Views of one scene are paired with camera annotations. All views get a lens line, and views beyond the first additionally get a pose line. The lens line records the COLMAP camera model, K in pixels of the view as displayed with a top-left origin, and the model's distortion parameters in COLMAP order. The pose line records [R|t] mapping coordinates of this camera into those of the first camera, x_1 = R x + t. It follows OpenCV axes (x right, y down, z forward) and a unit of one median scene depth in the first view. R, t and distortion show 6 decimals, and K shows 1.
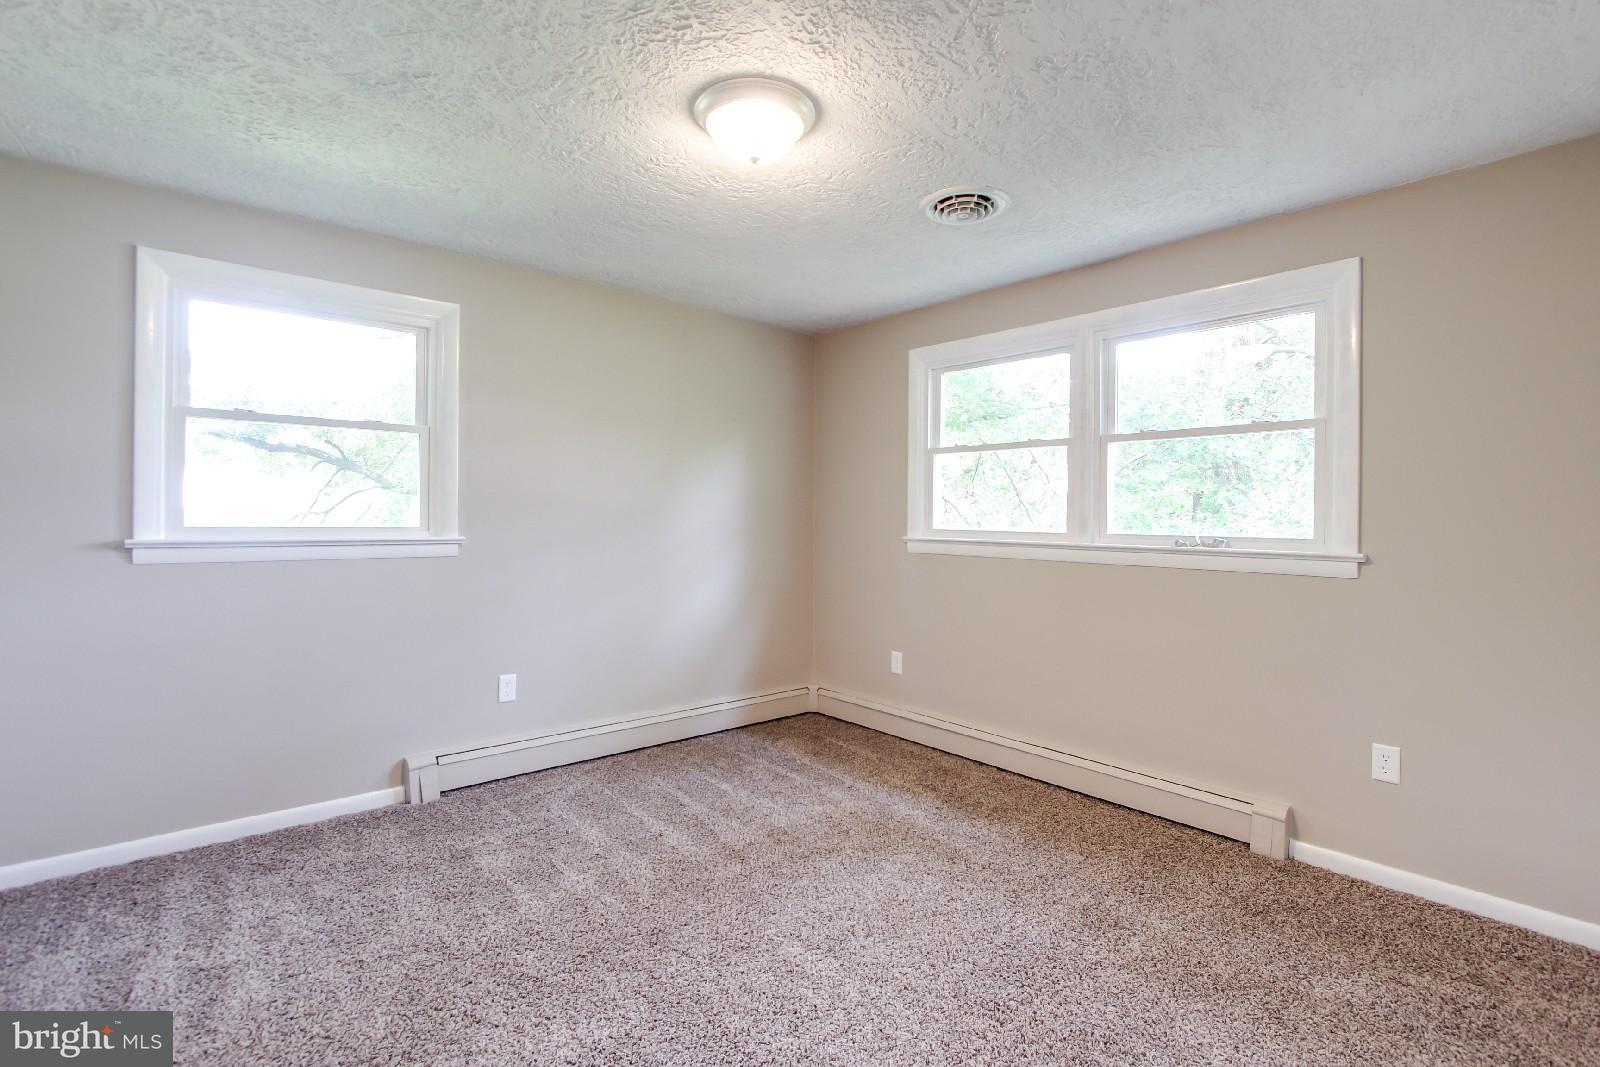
lens RADIAL K [[781.0, 0, 831.9], [0, 781.0, 514.3], [0, 0, 1]] dist [-0.012271, -0.000459]
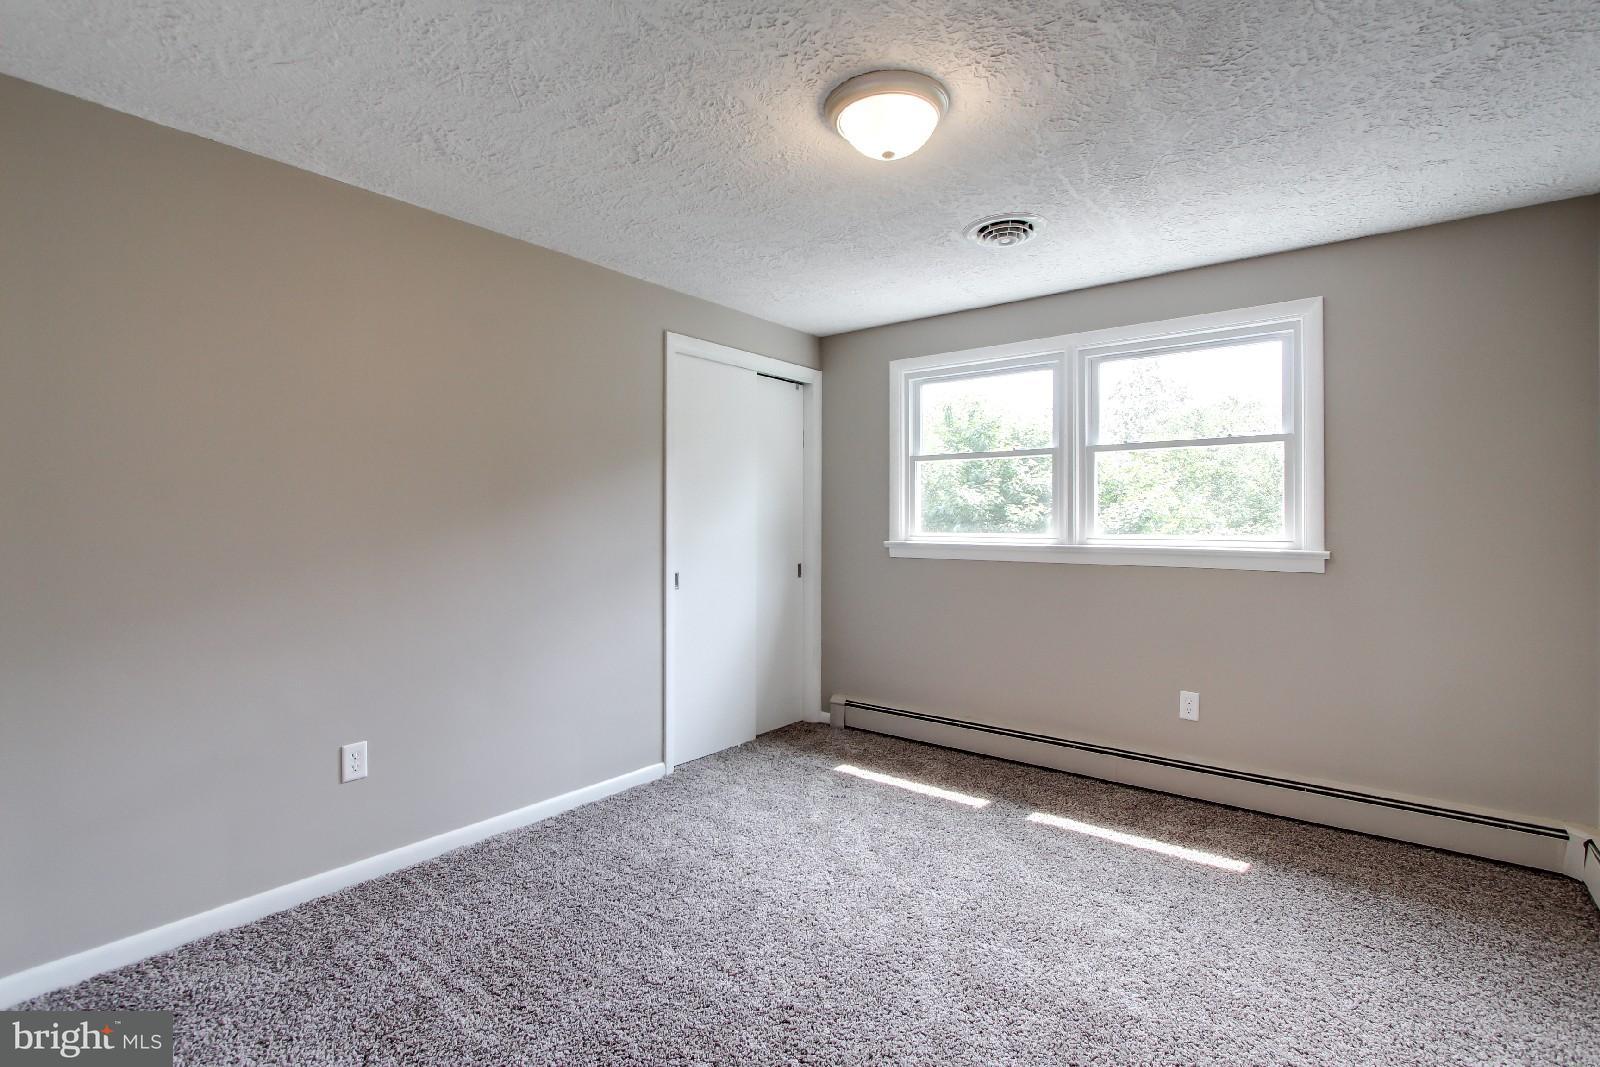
lens RADIAL K [[781.0, 0, 831.9], [0, 781.0, 514.3], [0, 0, 1]] dist [-0.012271, -0.000459]
pose [[0.985103, 0.007828, 0.171786, -0.218728], [-0.004803, 0.999826, -0.018021, 0.018174], [-0.171897, 0.016927, 0.984969, -0.018617]]
